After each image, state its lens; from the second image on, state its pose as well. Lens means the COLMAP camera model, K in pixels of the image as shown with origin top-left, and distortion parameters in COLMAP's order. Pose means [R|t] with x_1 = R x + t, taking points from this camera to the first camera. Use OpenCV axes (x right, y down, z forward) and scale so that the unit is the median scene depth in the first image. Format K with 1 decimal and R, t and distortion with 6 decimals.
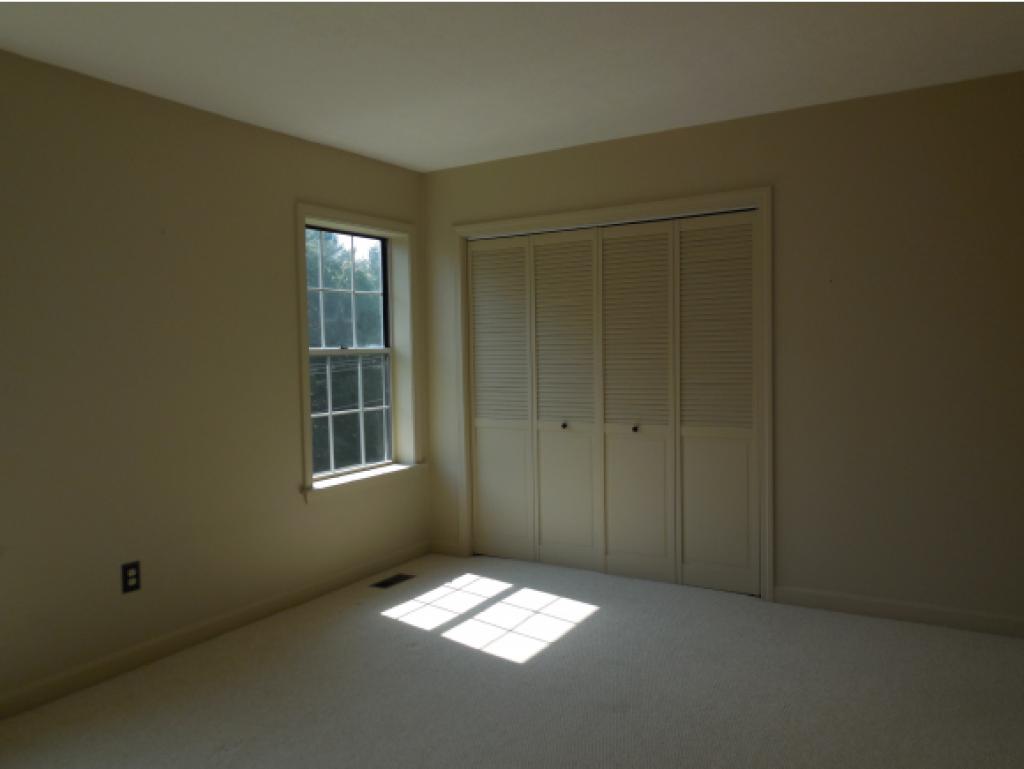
lens RADIAL K [[766.5, 0, 512.0], [0, 766.5, 384.5], [0, 0, 1]] dist [-0.010093, -0.001934]
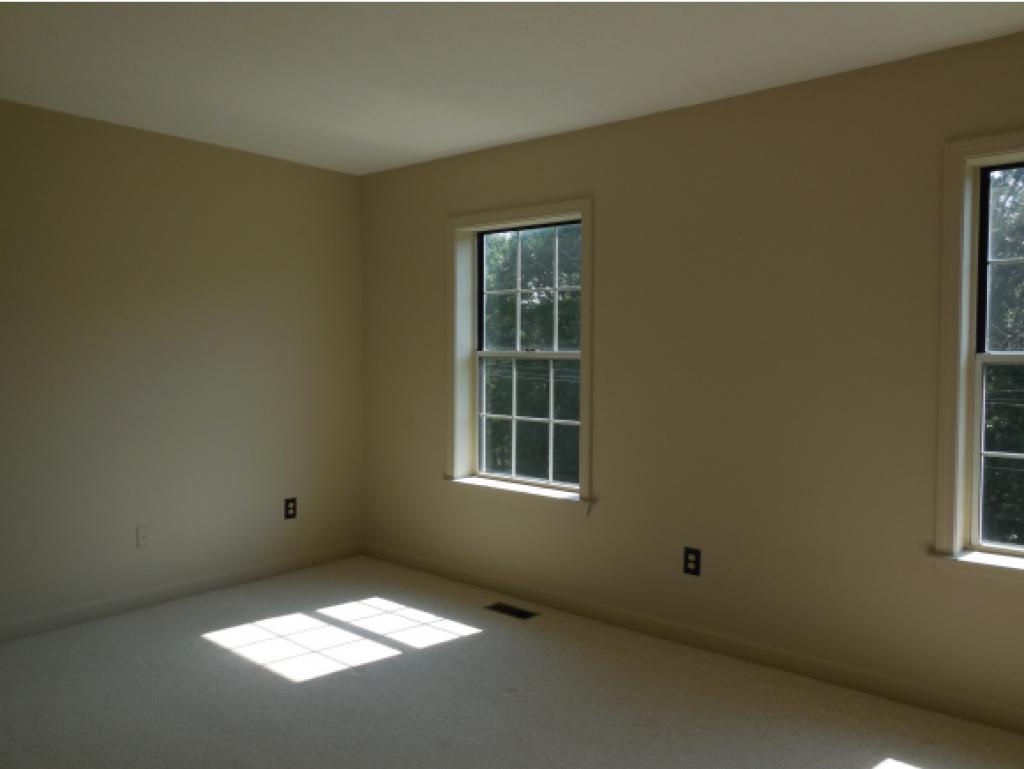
lens RADIAL K [[776.9, 0, 508.2], [0, 776.9, 380.9], [0, 0, 1]] dist [-0.005131, -0.001683]
pose [[-0.178592, 0.070461, -0.981397, 0.743701], [-0.046908, 0.995689, 0.080024, -0.088748], [0.982804, 0.060327, -0.174517, 1.172678]]
